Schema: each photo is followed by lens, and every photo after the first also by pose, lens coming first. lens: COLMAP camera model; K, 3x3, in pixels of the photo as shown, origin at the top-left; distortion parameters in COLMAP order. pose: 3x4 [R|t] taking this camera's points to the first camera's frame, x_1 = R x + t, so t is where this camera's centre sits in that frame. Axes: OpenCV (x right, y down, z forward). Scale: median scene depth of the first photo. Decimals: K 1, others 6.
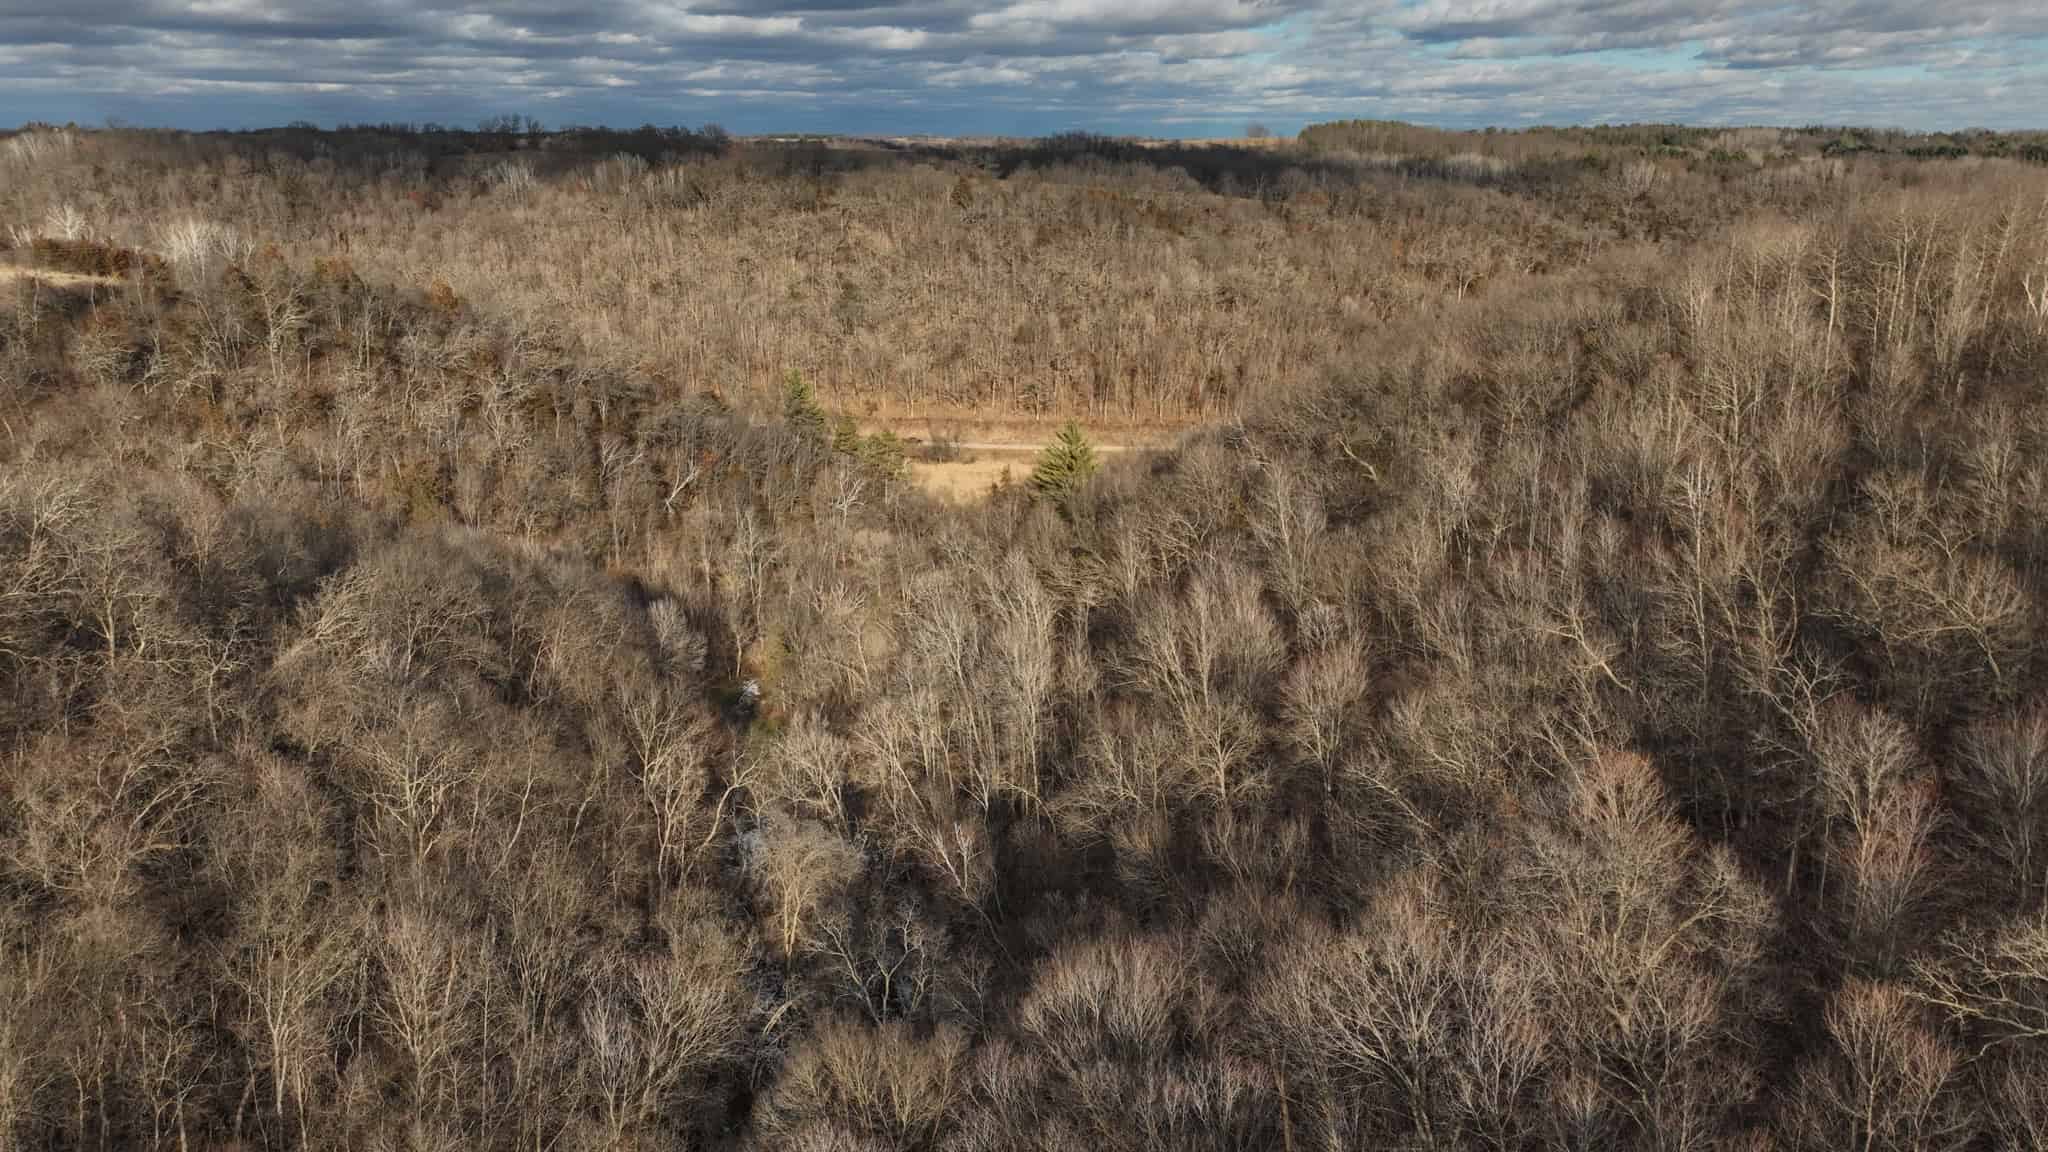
lens RADIAL K [[1432.3, 0, 1024.0], [0, 1432.3, 577.1], [0, 0, 1]] dist [0.000414, 0.013770]
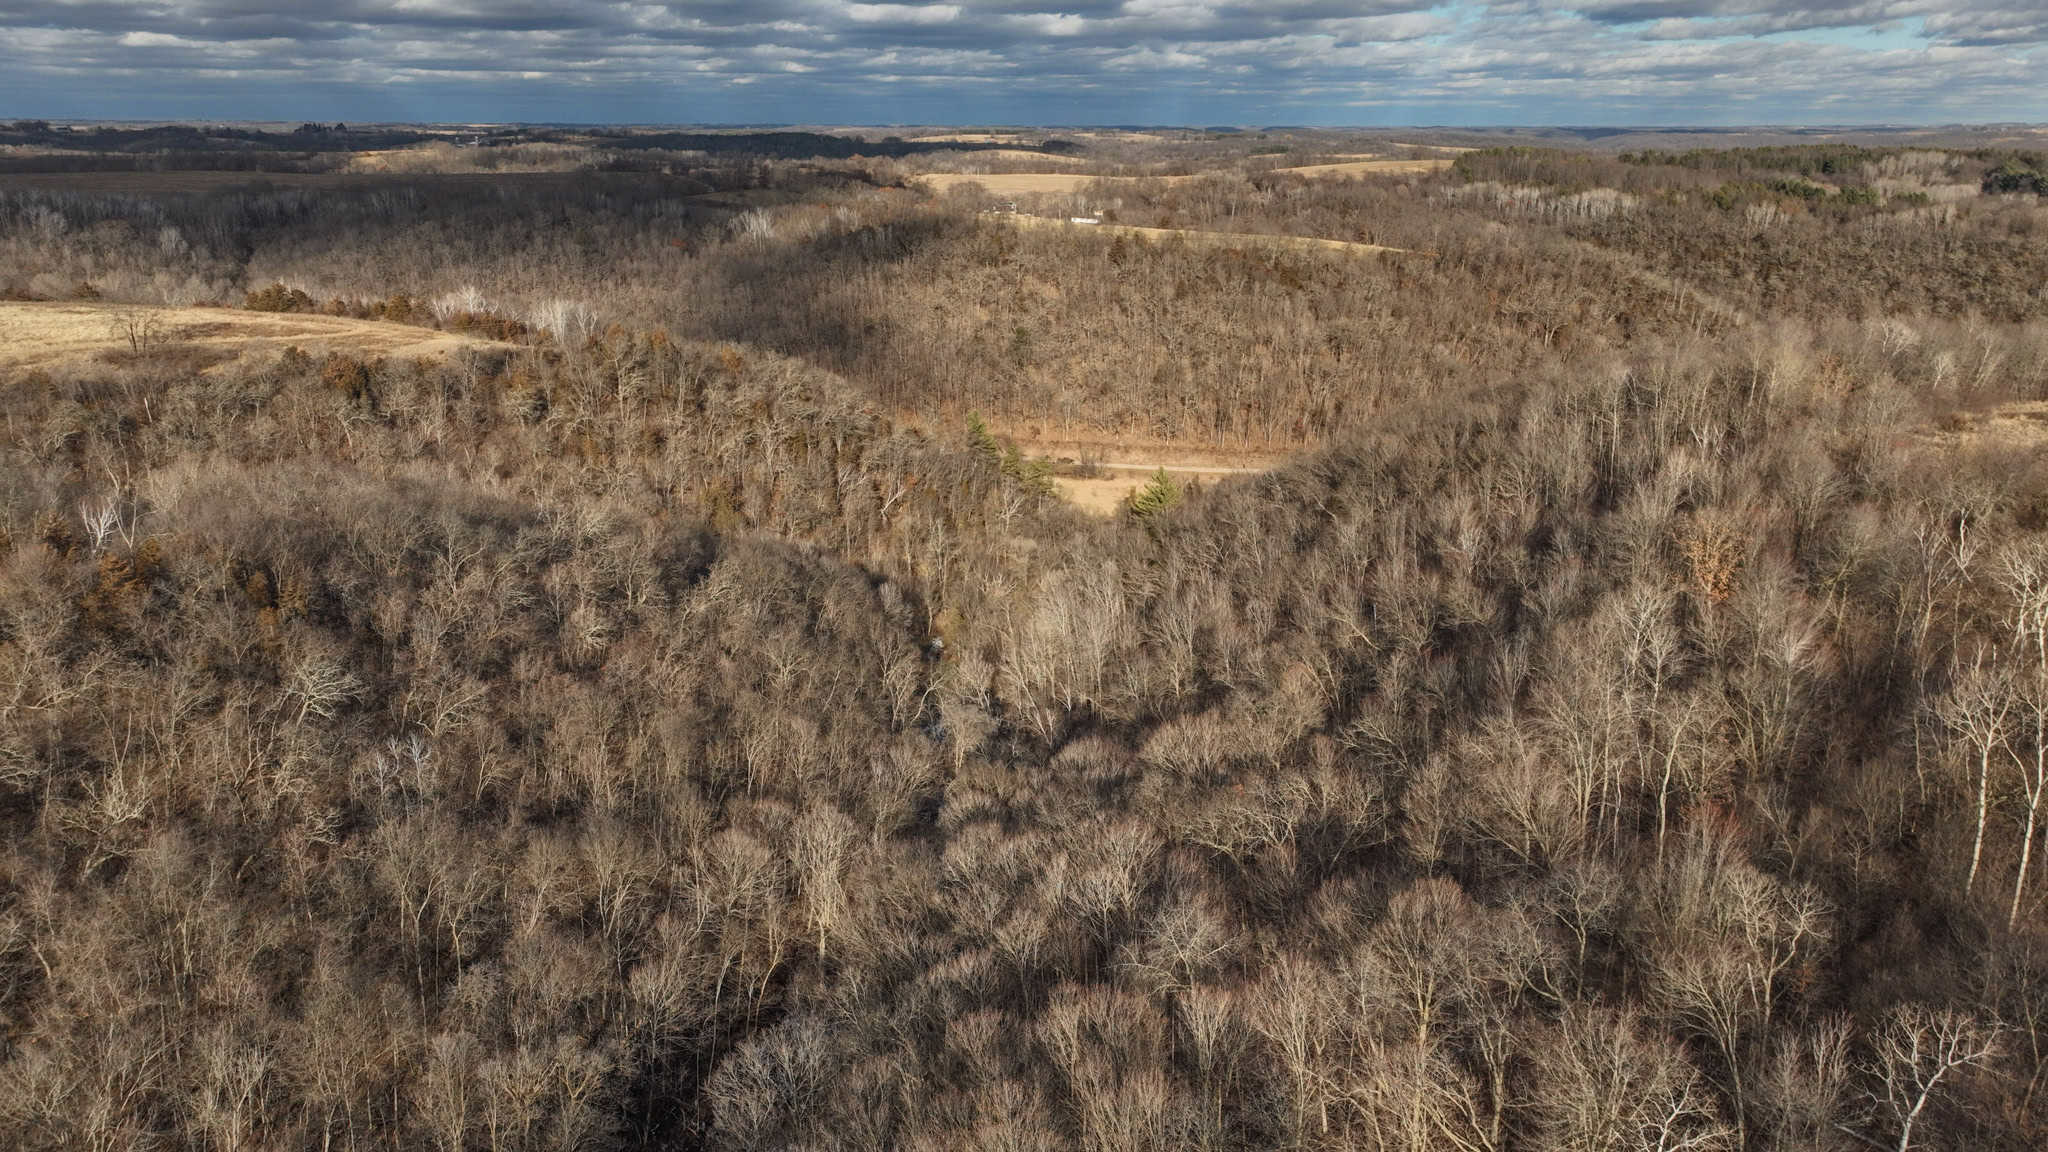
lens RADIAL K [[1432.3, 0, 1025.7], [0, 1432.3, 569.9], [0, 0, 1]] dist [0.000414, 0.013770]
pose [[0.992029, 0.036809, -0.120517, 0.064462], [-0.036082, 0.999315, 0.008207, -0.011668], [0.120737, -0.003793, 0.992677, -0.389284]]
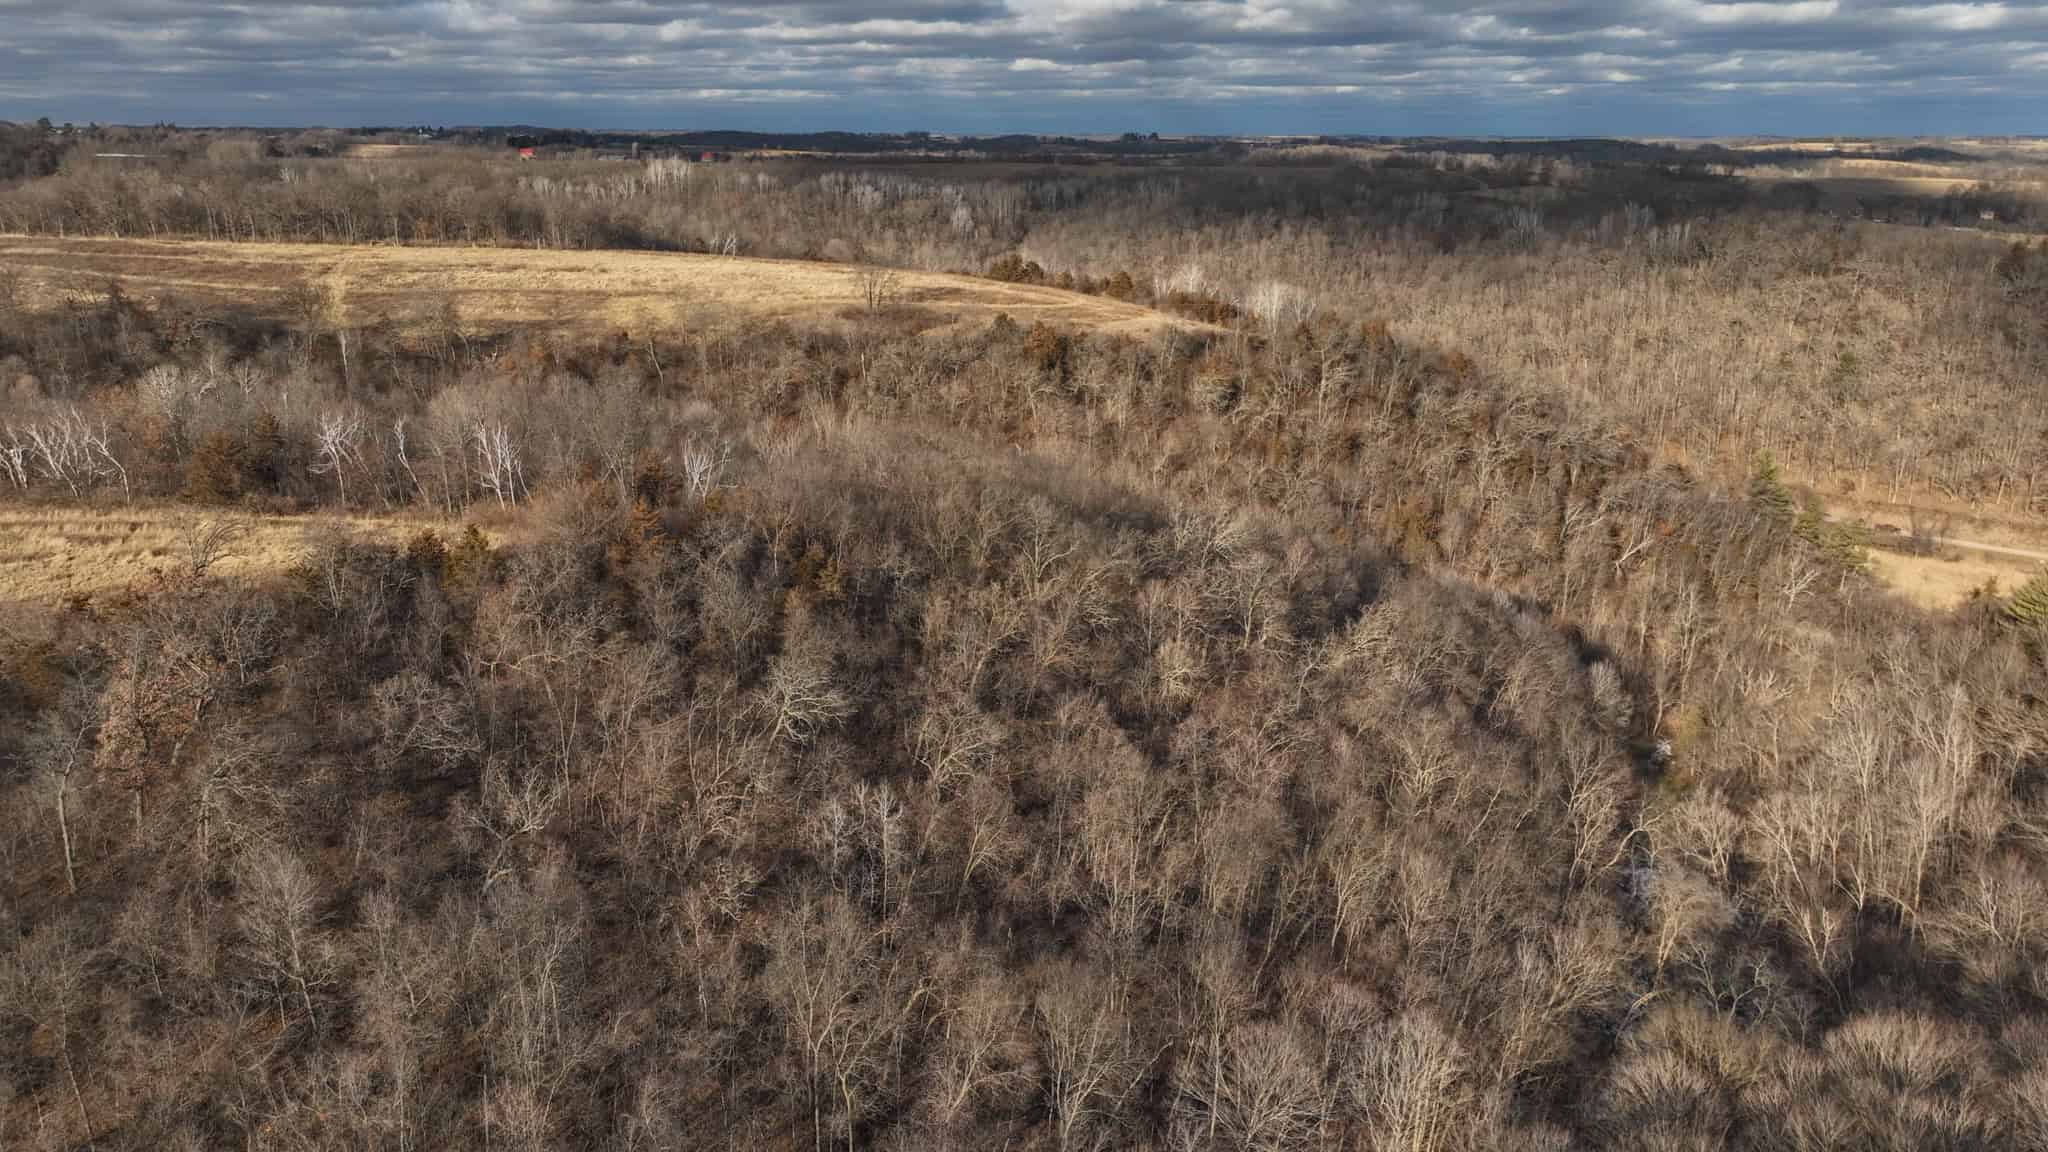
lens RADIAL K [[1432.3, 0, 1031.2], [0, 1432.3, 574.2], [0, 0, 1]] dist [0.000414, 0.013770]
pose [[0.801291, 0.173659, -0.572517, 0.027575], [-0.173594, 0.983264, 0.055288, -0.026866], [0.572537, 0.055084, 0.818027, -0.182212]]
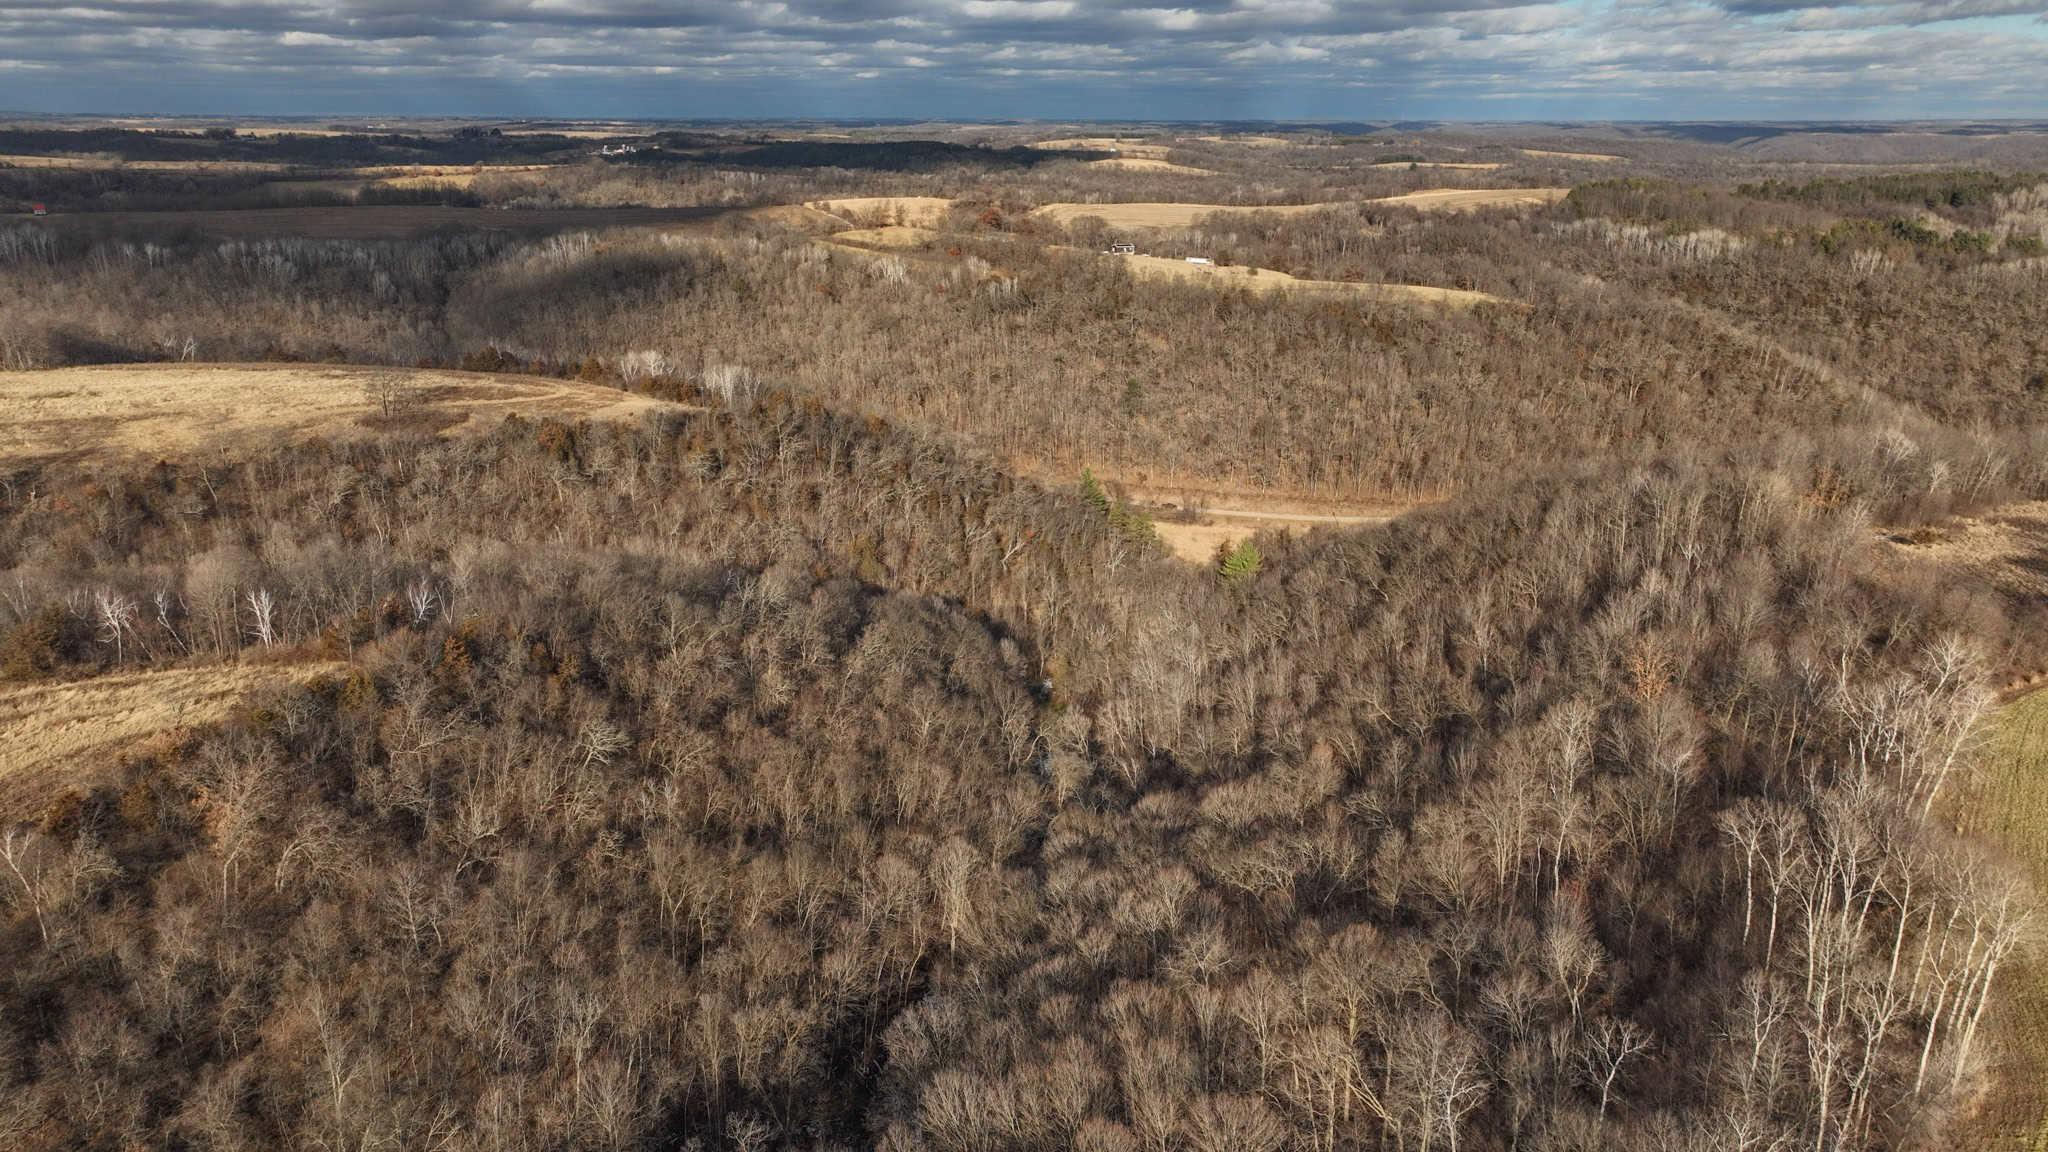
lens RADIAL K [[1432.3, 0, 1027.1], [0, 1432.3, 564.9], [0, 0, 1]] dist [0.000414, 0.013770]
pose [[0.978042, 0.061892, -0.199005, 0.101157], [-0.060438, 0.998082, 0.013378, -0.072862], [0.199452, -0.001056, 0.979907, -0.587971]]
